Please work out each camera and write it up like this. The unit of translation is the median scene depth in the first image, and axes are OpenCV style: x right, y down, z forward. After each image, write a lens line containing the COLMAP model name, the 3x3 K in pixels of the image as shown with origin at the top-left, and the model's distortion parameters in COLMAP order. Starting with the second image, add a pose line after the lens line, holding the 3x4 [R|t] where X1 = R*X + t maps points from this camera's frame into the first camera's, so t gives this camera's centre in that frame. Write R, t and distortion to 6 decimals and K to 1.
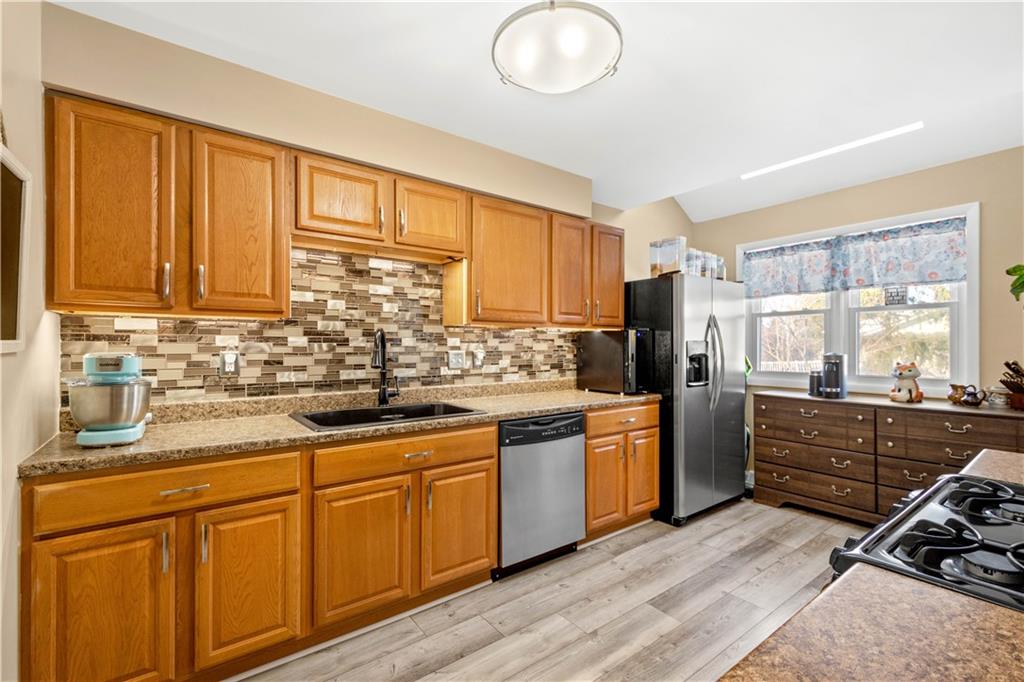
lens RADIAL K [[449.4, 0, 513.7], [0, 449.4, 345.9], [0, 0, 1]] dist [0.008165, -0.000702]
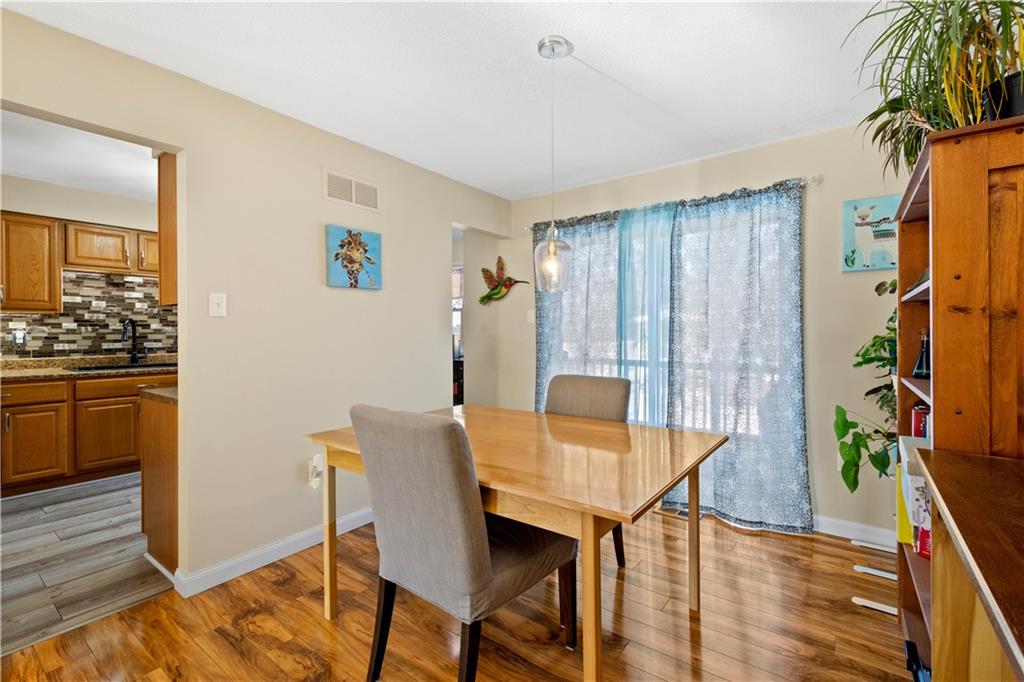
lens RADIAL K [[449.4, 0, 511.3], [0, 449.4, 334.1], [0, 0, 1]] dist [0.008165, -0.000702]
pose [[0.960014, -0.000921, 0.279950, 0.647542], [-0.001227, 0.999971, 0.007498, 0.006867], [-0.279948, -0.007542, 0.959985, -1.115400]]
